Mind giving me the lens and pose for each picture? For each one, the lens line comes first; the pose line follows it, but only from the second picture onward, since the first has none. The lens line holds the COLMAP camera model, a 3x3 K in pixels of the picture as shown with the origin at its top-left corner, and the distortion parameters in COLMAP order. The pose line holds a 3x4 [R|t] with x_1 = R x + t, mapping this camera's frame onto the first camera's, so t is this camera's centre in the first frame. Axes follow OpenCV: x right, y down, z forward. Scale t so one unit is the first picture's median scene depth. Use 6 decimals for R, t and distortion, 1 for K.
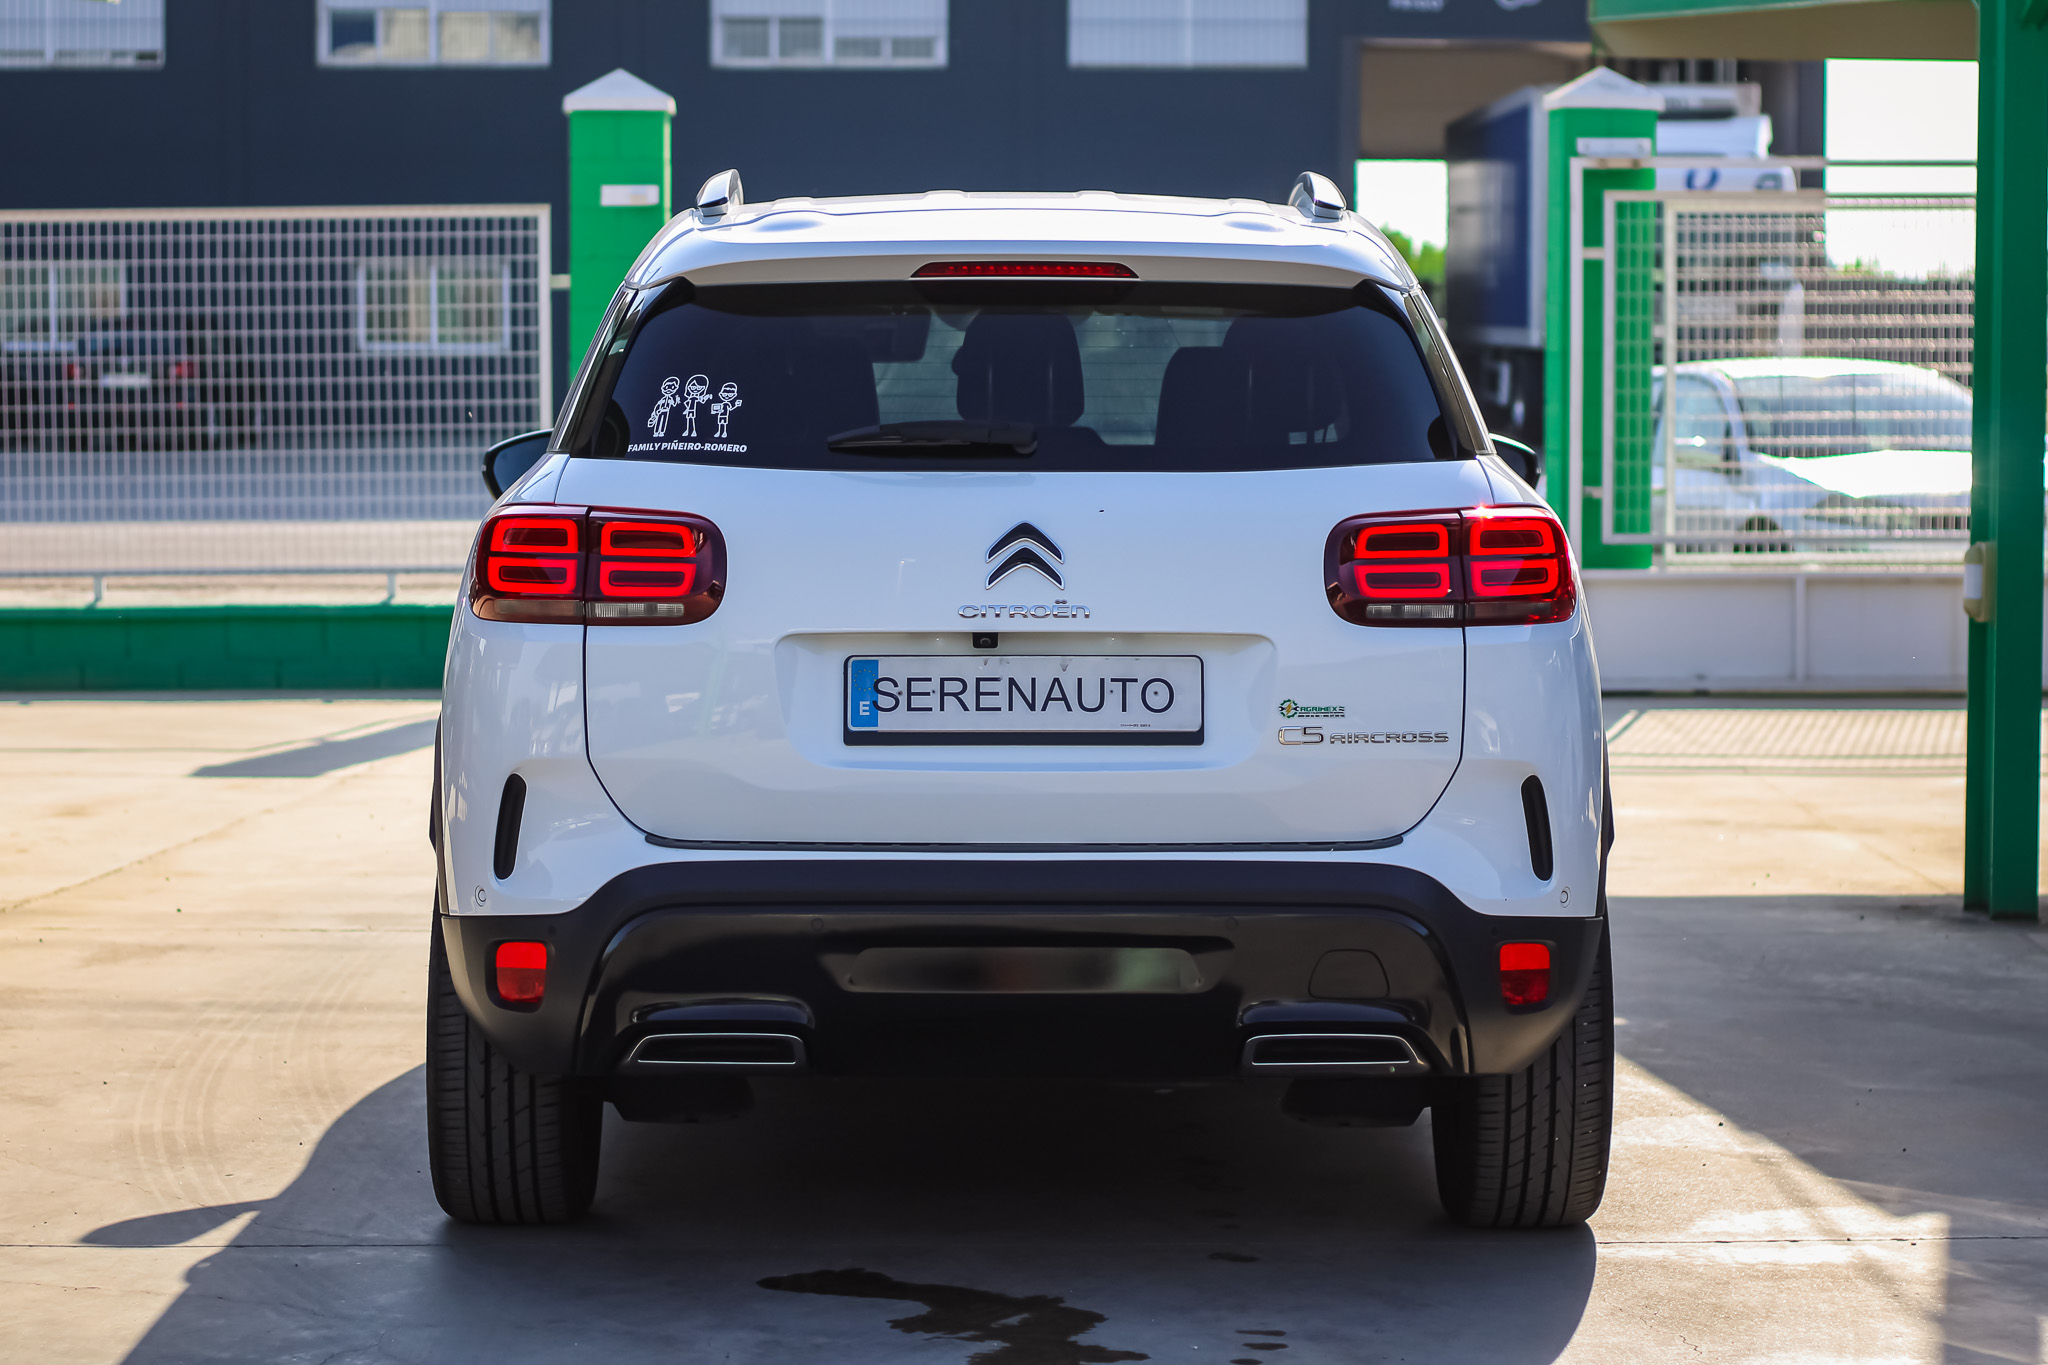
lens RADIAL K [[5179.8, 0, 1024.0], [0, 5179.8, 682.5], [0, 0, 1]] dist [-0.150481, -0.200071]
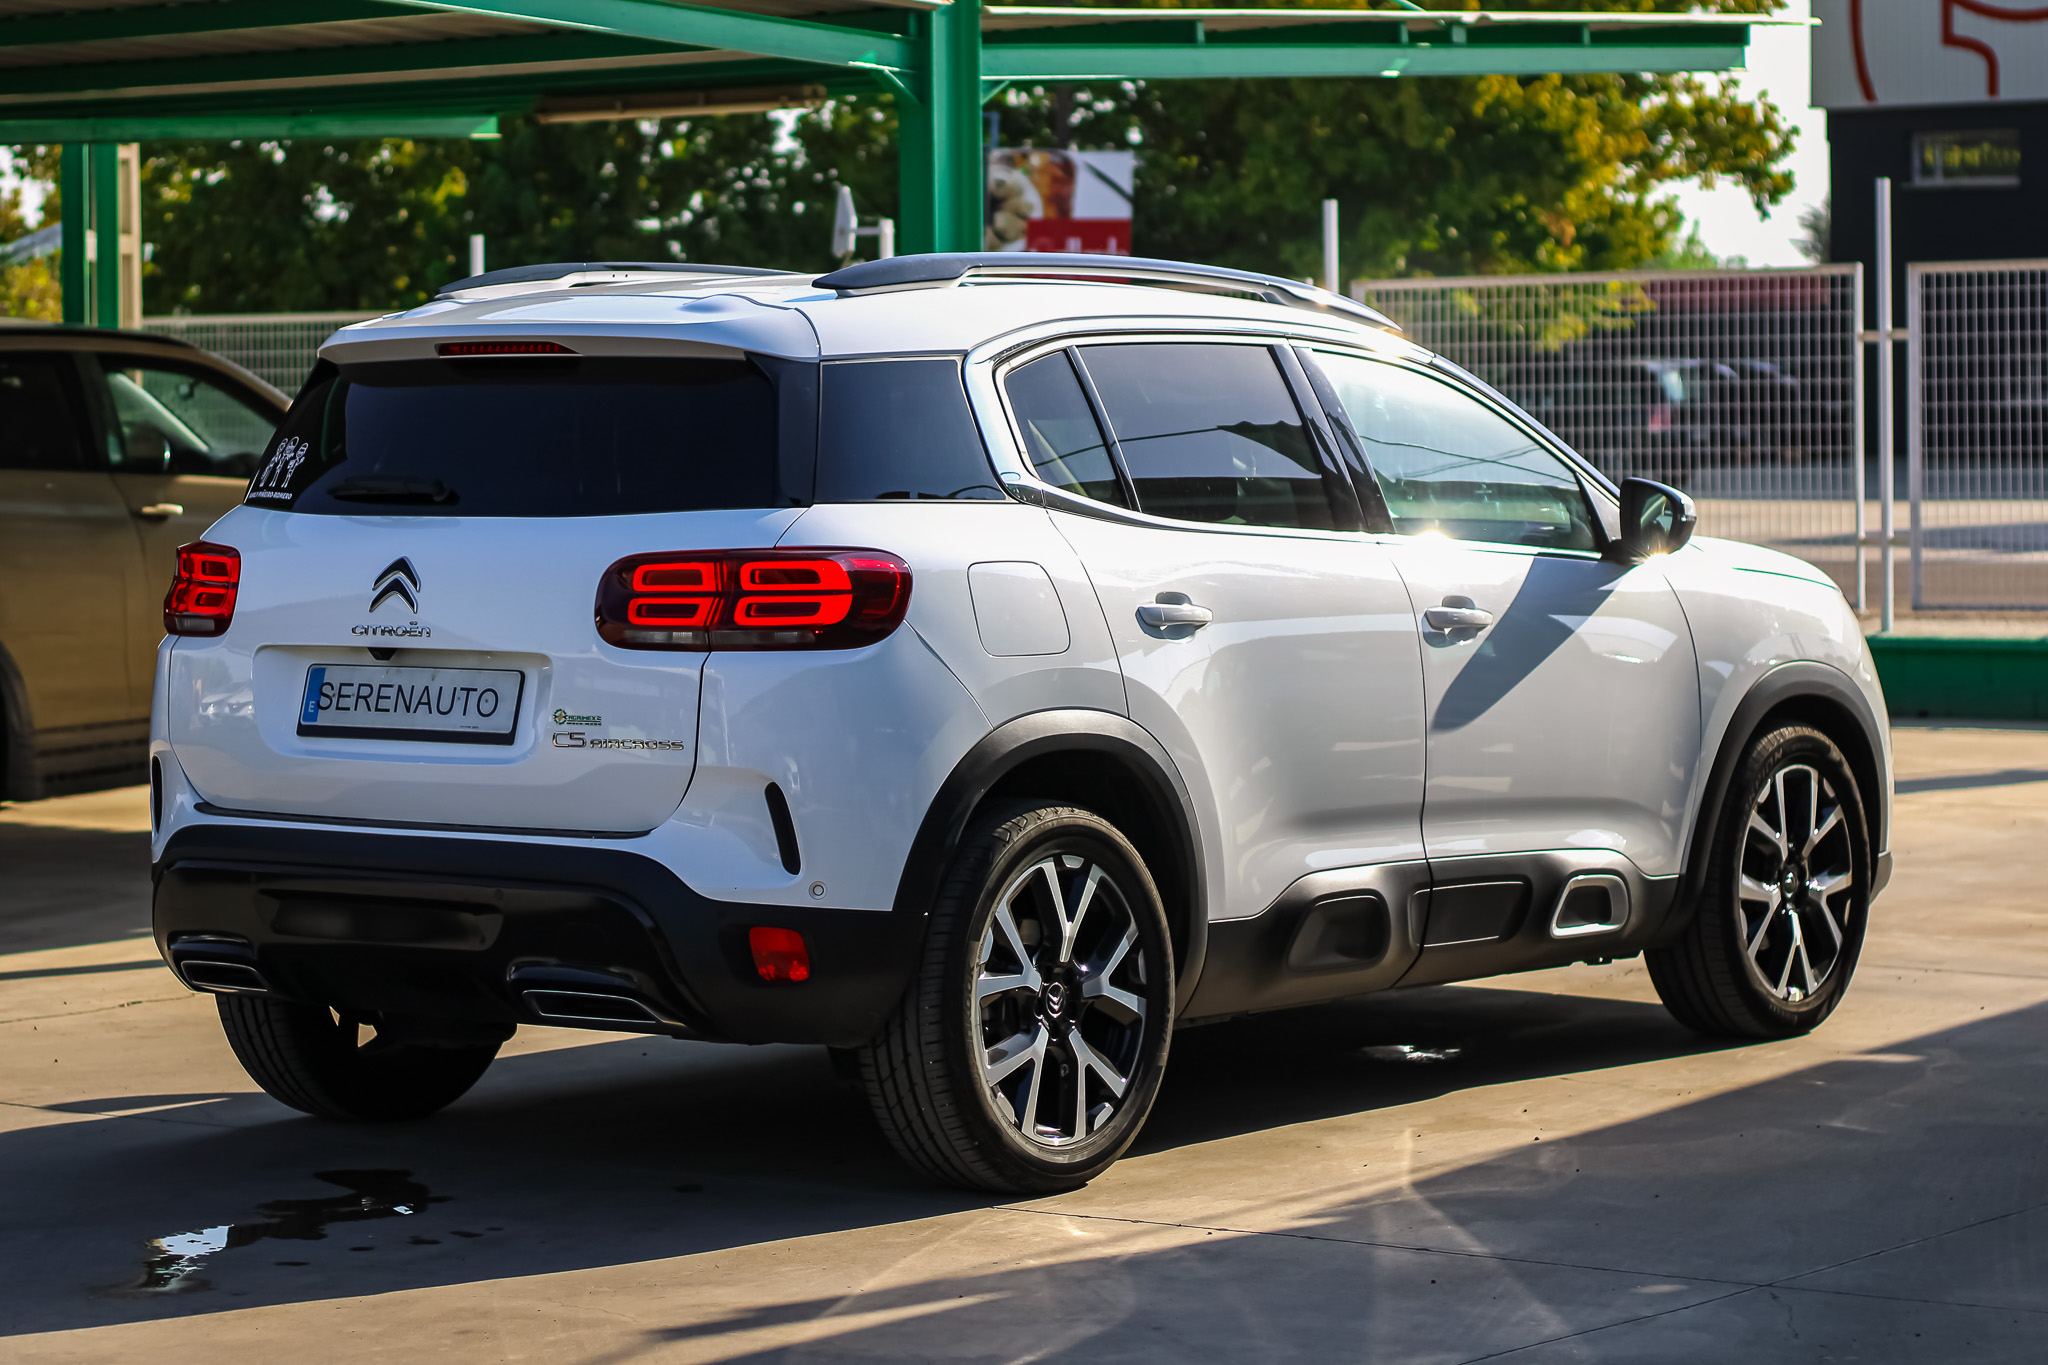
lens RADIAL K [[5179.8, 0, 1024.0], [0, 5179.8, 682.5], [0, 0, 1]] dist [-0.150481, -0.200071]
pose [[0.810260, 0.025703, -0.585506, 0.593932], [-0.029886, 0.999550, 0.002520, -0.006430], [0.585308, 0.015457, 0.810664, 0.070755]]
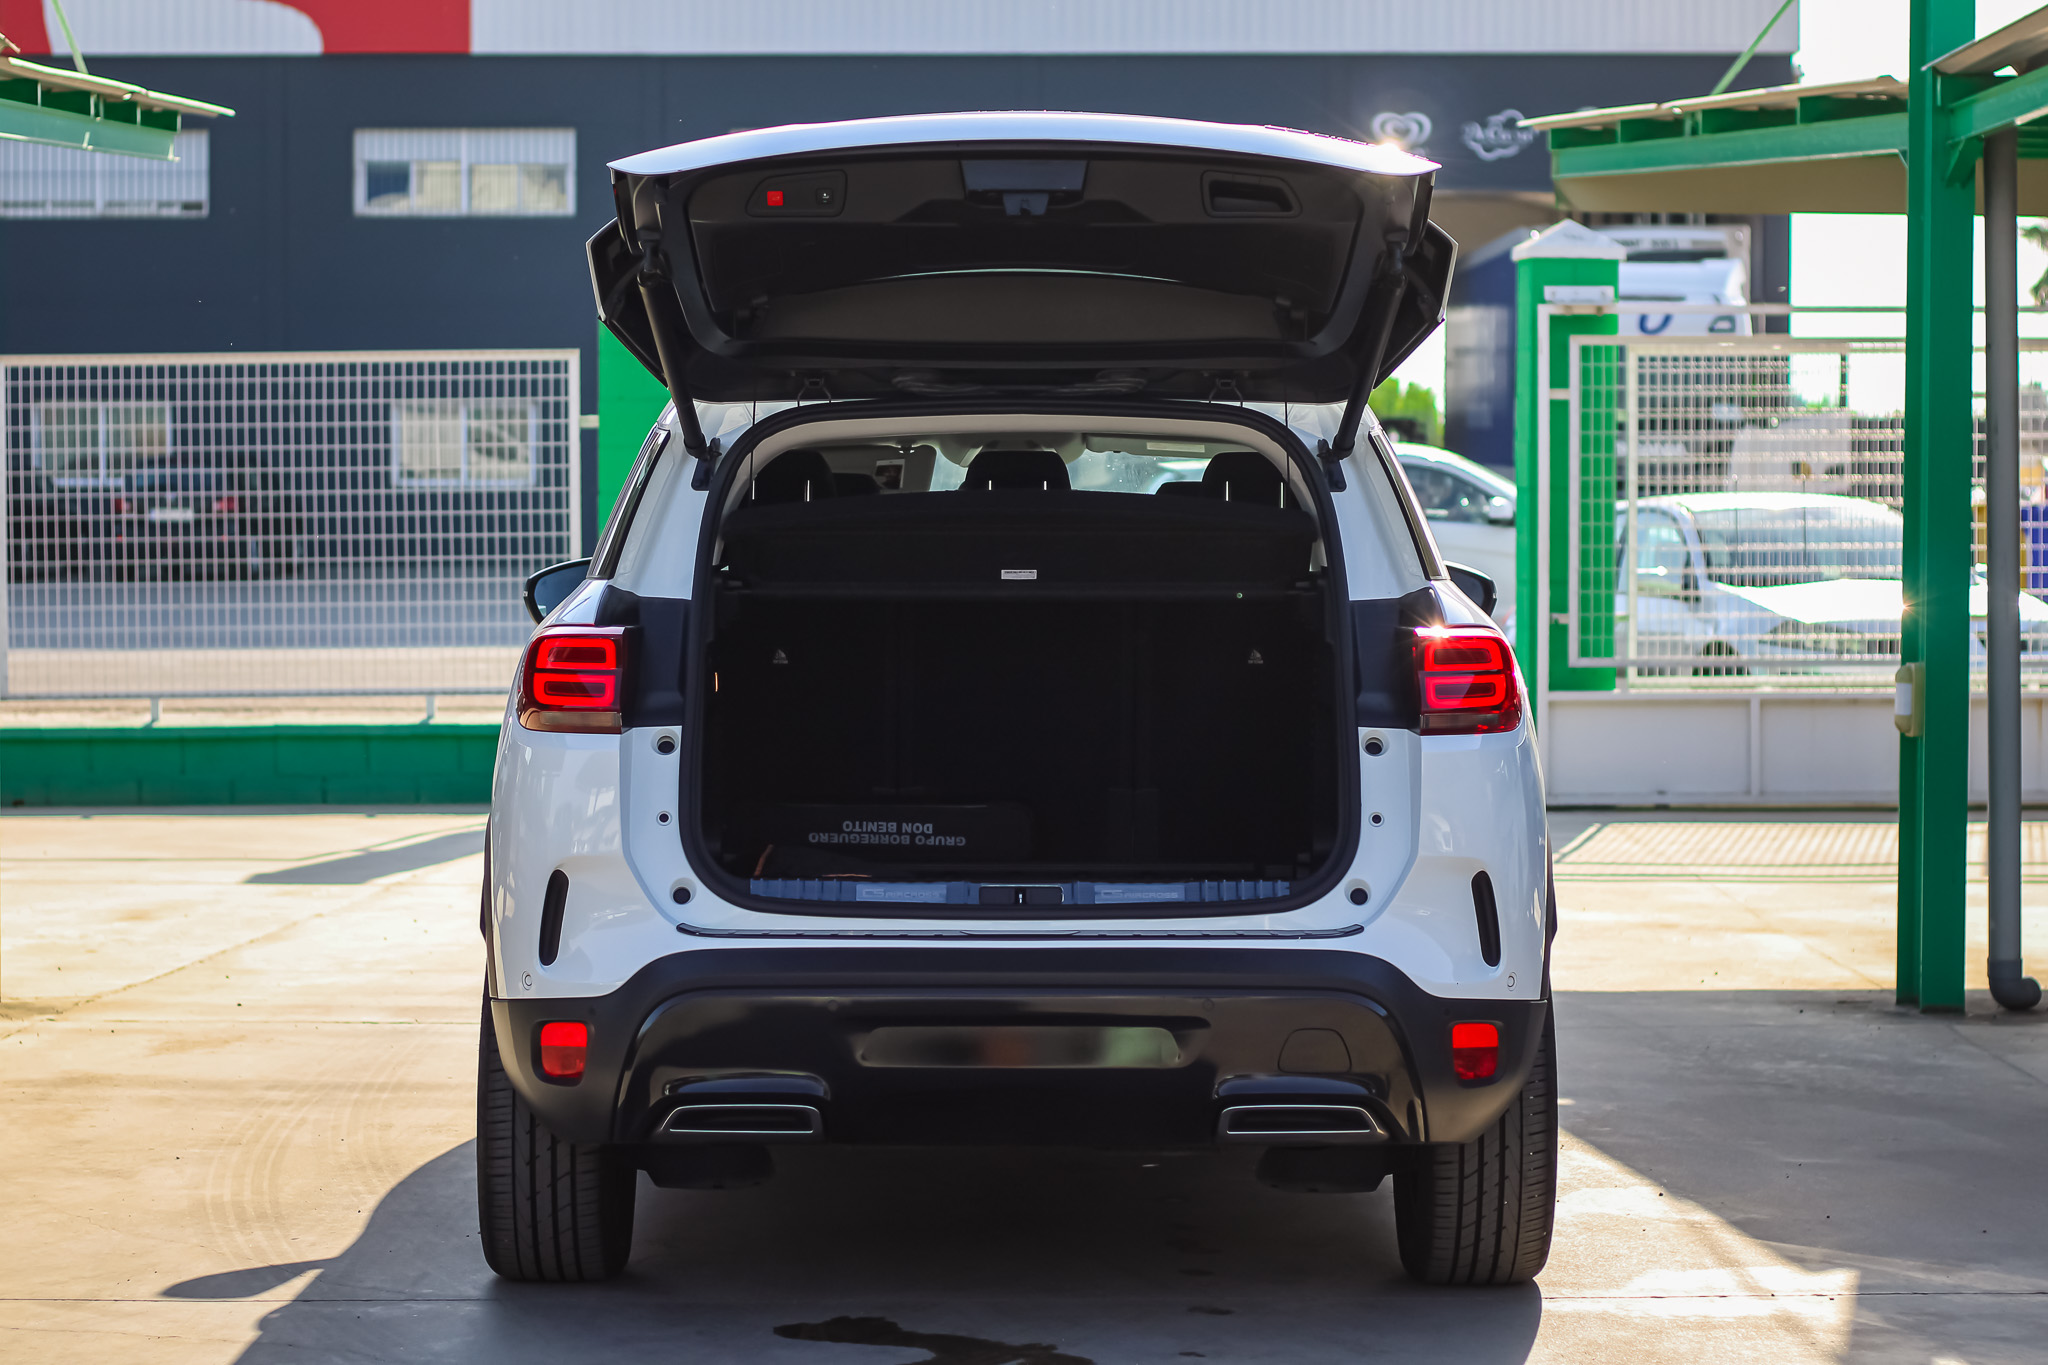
lens RADIAL K [[5052.9, 0, 968.7], [0, 5052.9, 686.5], [0, 0, 1]] dist [-0.159973, -0.702845]
pose [[0.999927, -0.000275, -0.012081, 0.001475], [-0.000021, 0.999700, -0.024480, 0.003682], [0.012084, 0.024478, 0.999627, -0.055566]]
